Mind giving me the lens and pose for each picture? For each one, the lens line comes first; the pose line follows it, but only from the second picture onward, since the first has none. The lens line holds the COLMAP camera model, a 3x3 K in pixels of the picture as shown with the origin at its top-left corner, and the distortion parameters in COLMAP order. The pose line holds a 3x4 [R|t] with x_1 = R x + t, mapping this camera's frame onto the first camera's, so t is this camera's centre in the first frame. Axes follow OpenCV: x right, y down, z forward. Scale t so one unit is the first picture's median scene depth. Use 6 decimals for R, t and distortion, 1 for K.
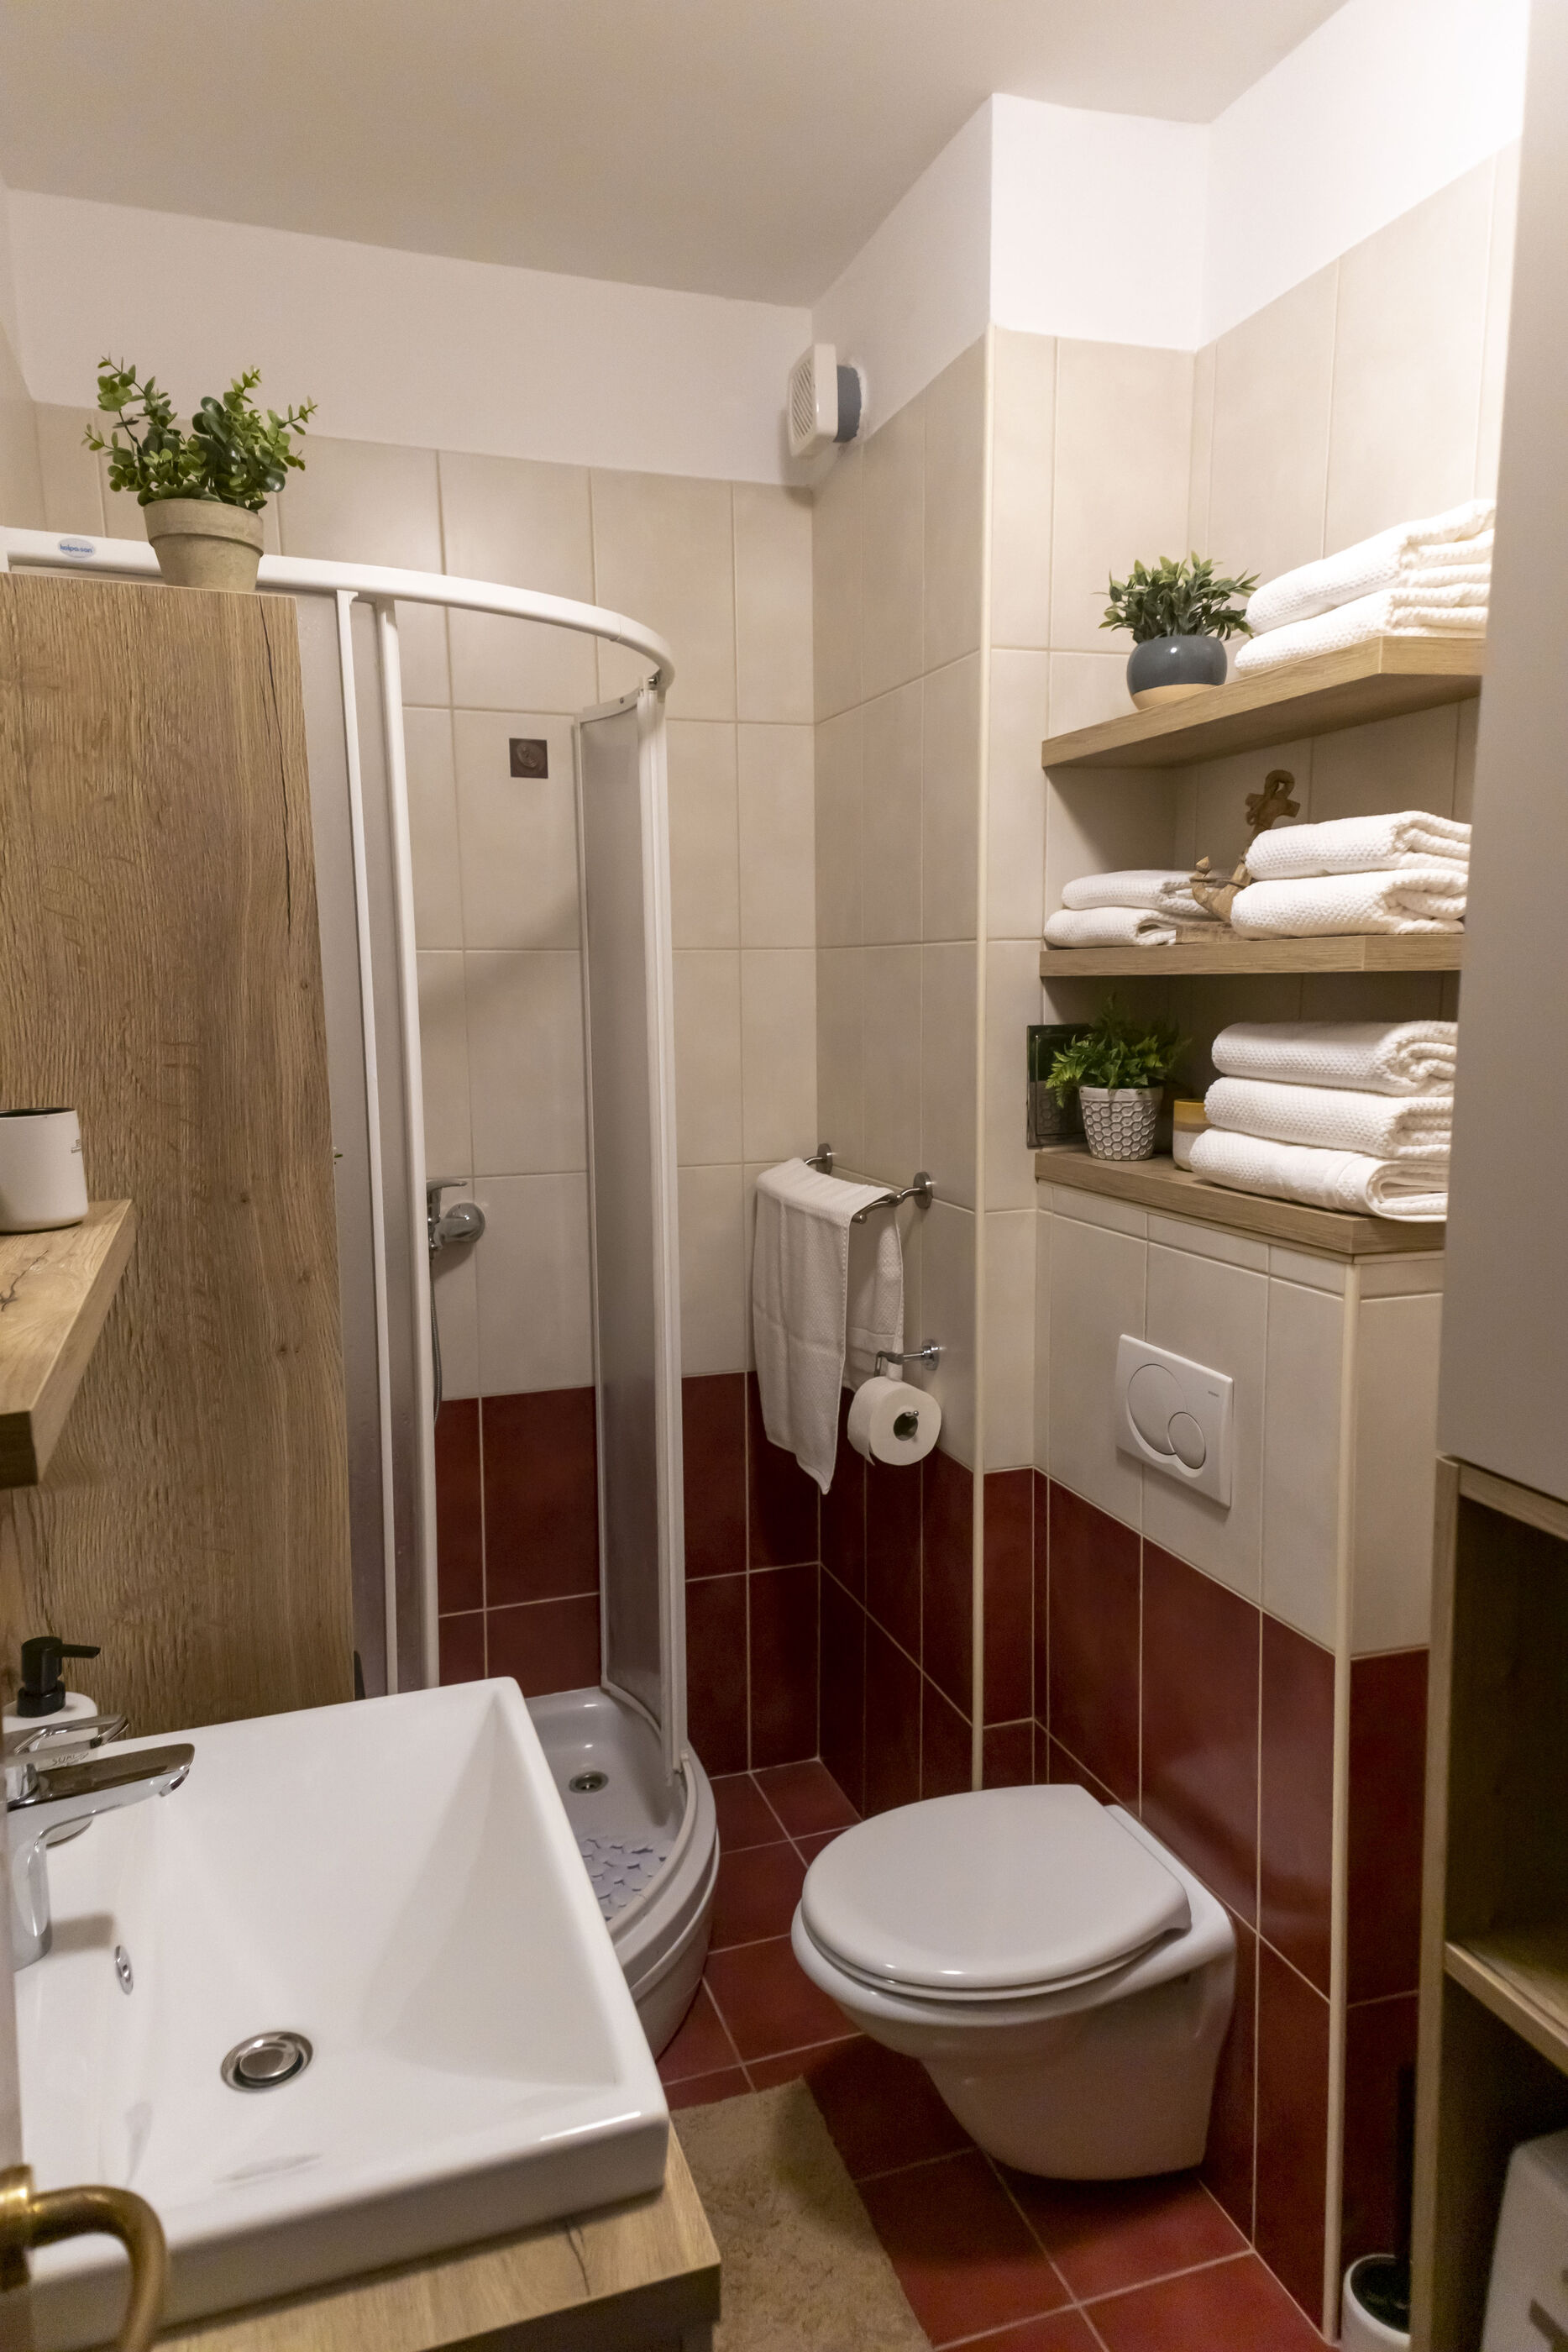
lens RADIAL K [[1518.4, 0, 762.0], [0, 1518.4, 1188.2], [0, 0, 1]] dist [0.241968, -0.094733]
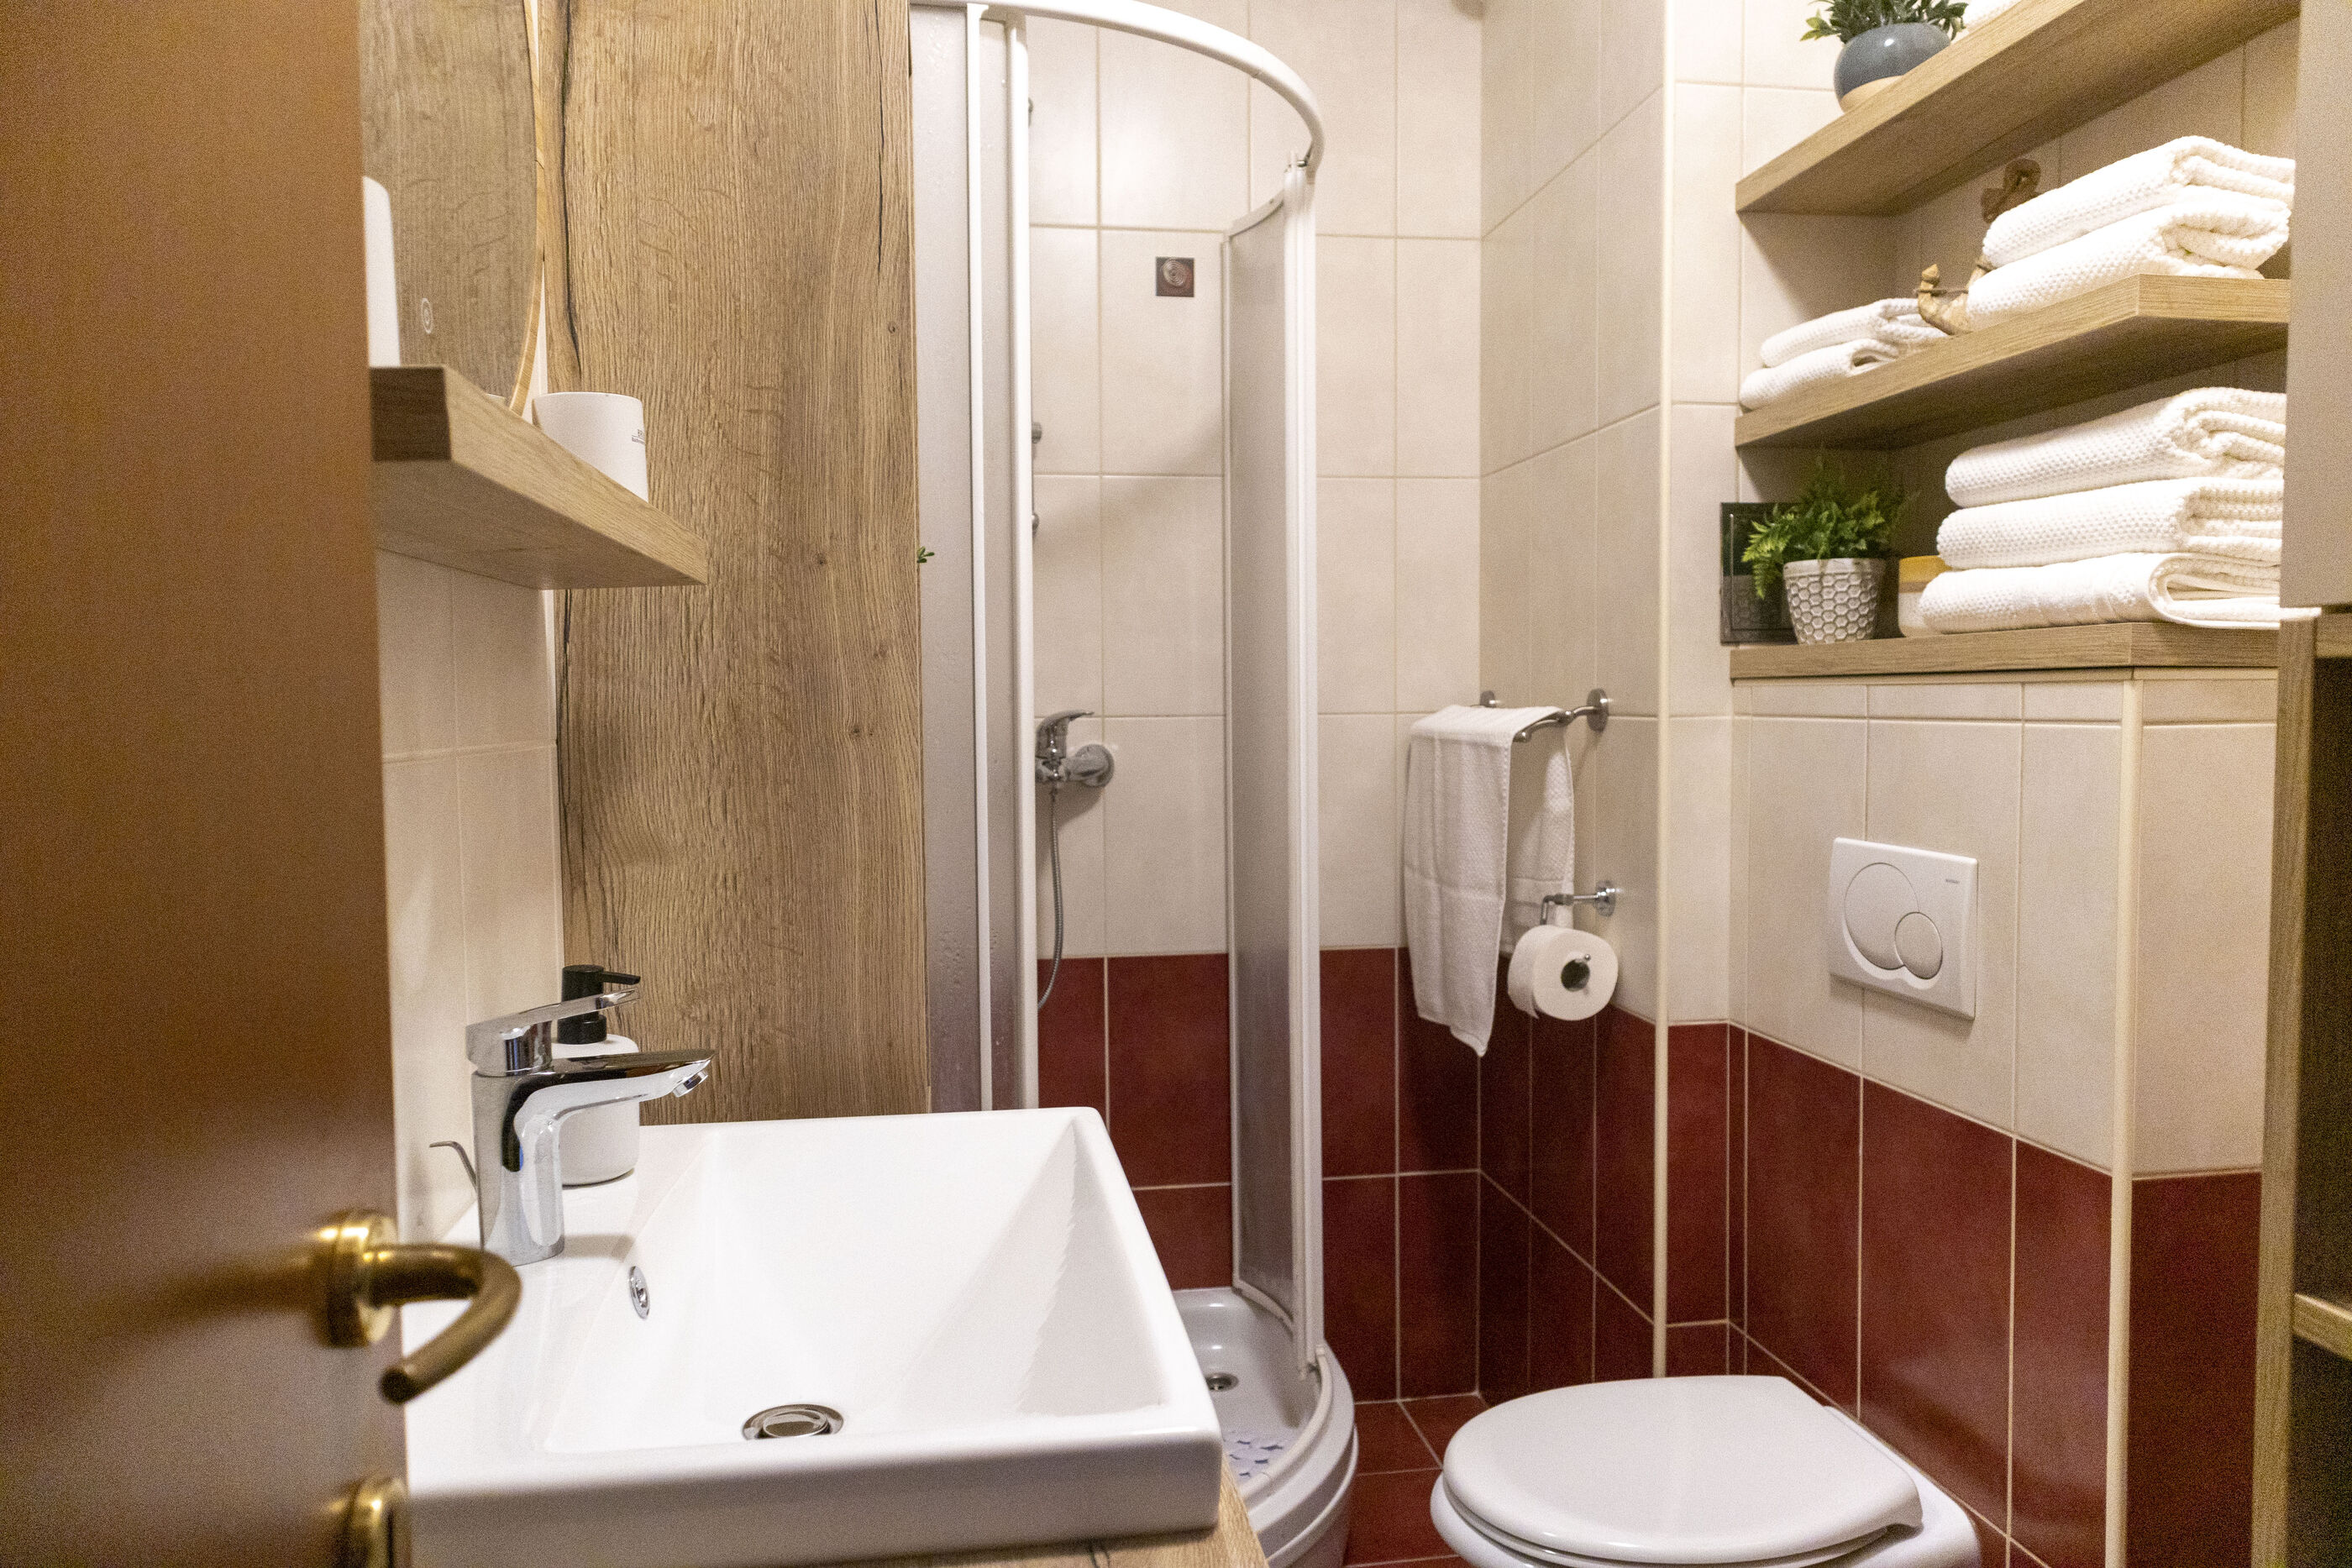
lens RADIAL K [[1567.2, 0, 1196.4], [0, 1567.2, 763.7], [0, 0, 1]] dist [0.075675, -0.019097]
pose [[0.987675, 0.011500, -0.156099, 0.024584], [-0.026052, 0.995464, -0.091502, 0.153179], [0.154338, 0.094441, 0.983494, 0.096830]]
